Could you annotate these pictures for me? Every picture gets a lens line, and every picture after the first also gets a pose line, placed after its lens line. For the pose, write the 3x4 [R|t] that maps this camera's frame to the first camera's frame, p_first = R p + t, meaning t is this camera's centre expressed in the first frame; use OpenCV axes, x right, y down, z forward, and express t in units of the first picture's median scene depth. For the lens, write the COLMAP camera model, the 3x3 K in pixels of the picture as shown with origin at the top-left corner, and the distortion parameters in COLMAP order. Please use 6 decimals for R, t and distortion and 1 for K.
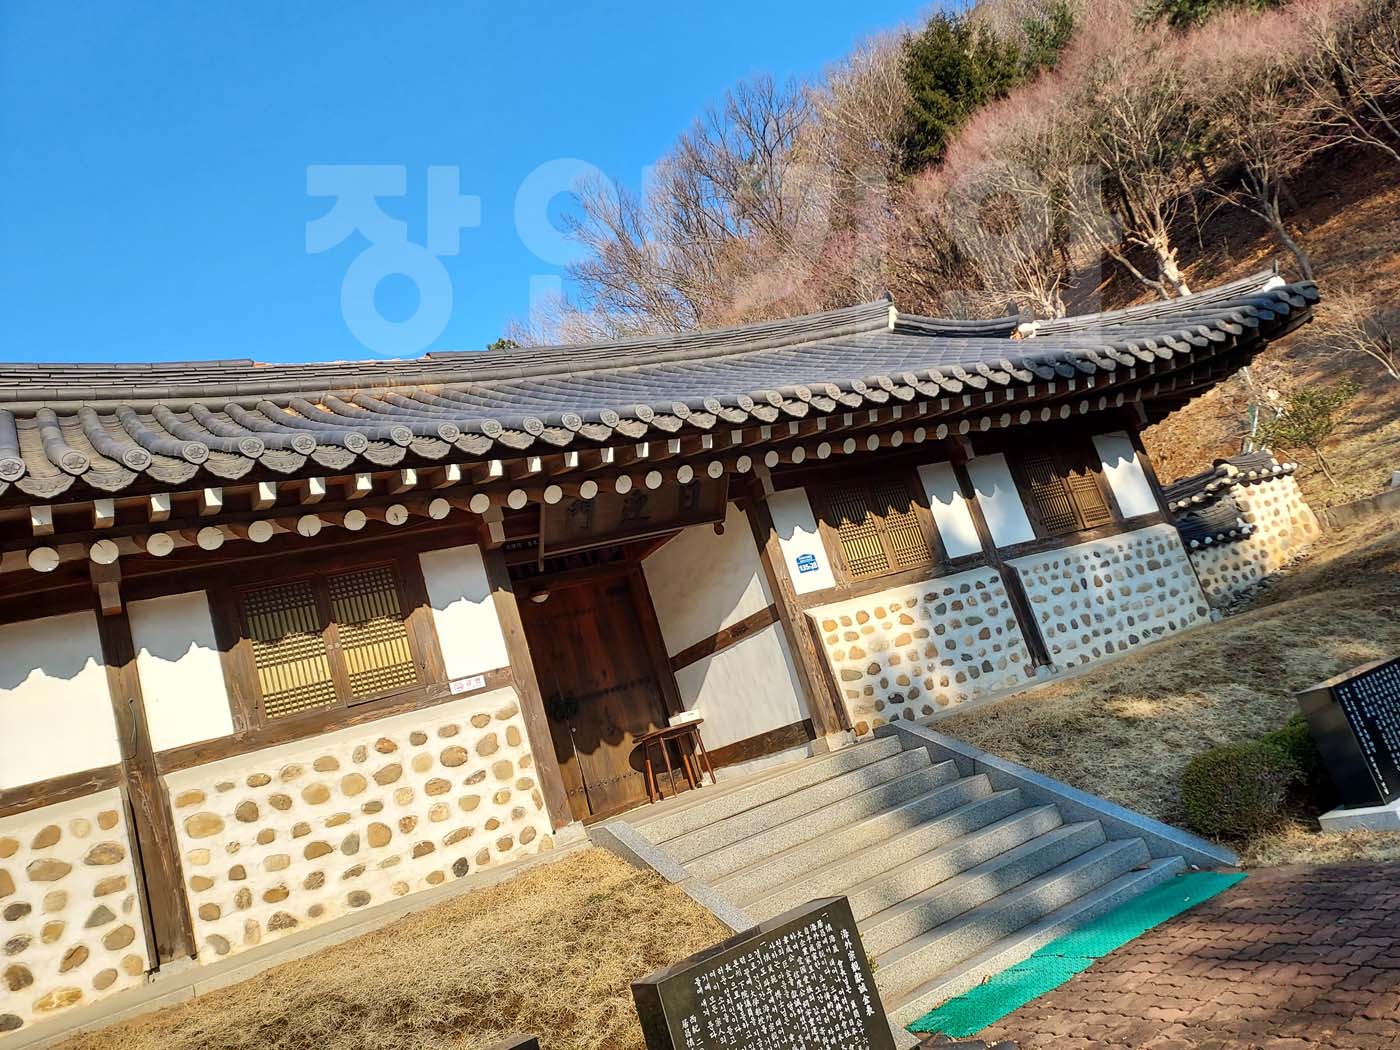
lens RADIAL K [[1091.8, 0, 802.8], [0, 1091.8, 474.8], [0, 0, 1]] dist [0.059843, -0.023902]
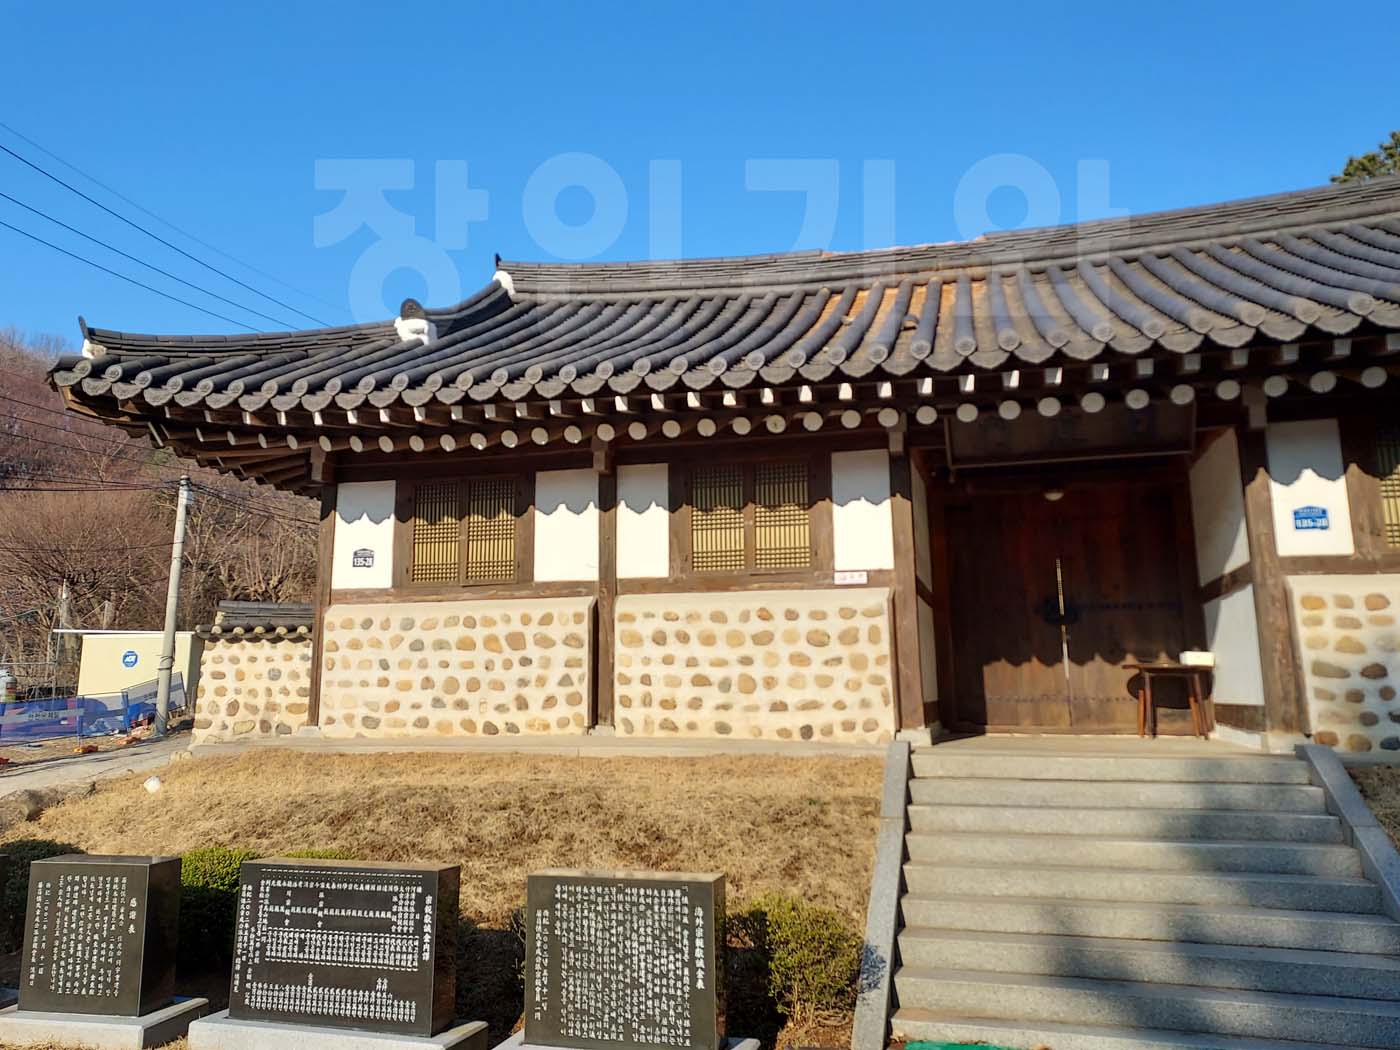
lens RADIAL K [[1111.1, 0, 628.2], [0, 1111.1, 472.3], [0, 0, 1]] dist [0.106563, -0.098075]
pose [[0.636792, 0.153444, -0.755613, 0.423354], [-0.024871, 0.983575, 0.178777, -0.119460], [0.770634, -0.095051, 0.630149, 0.146500]]
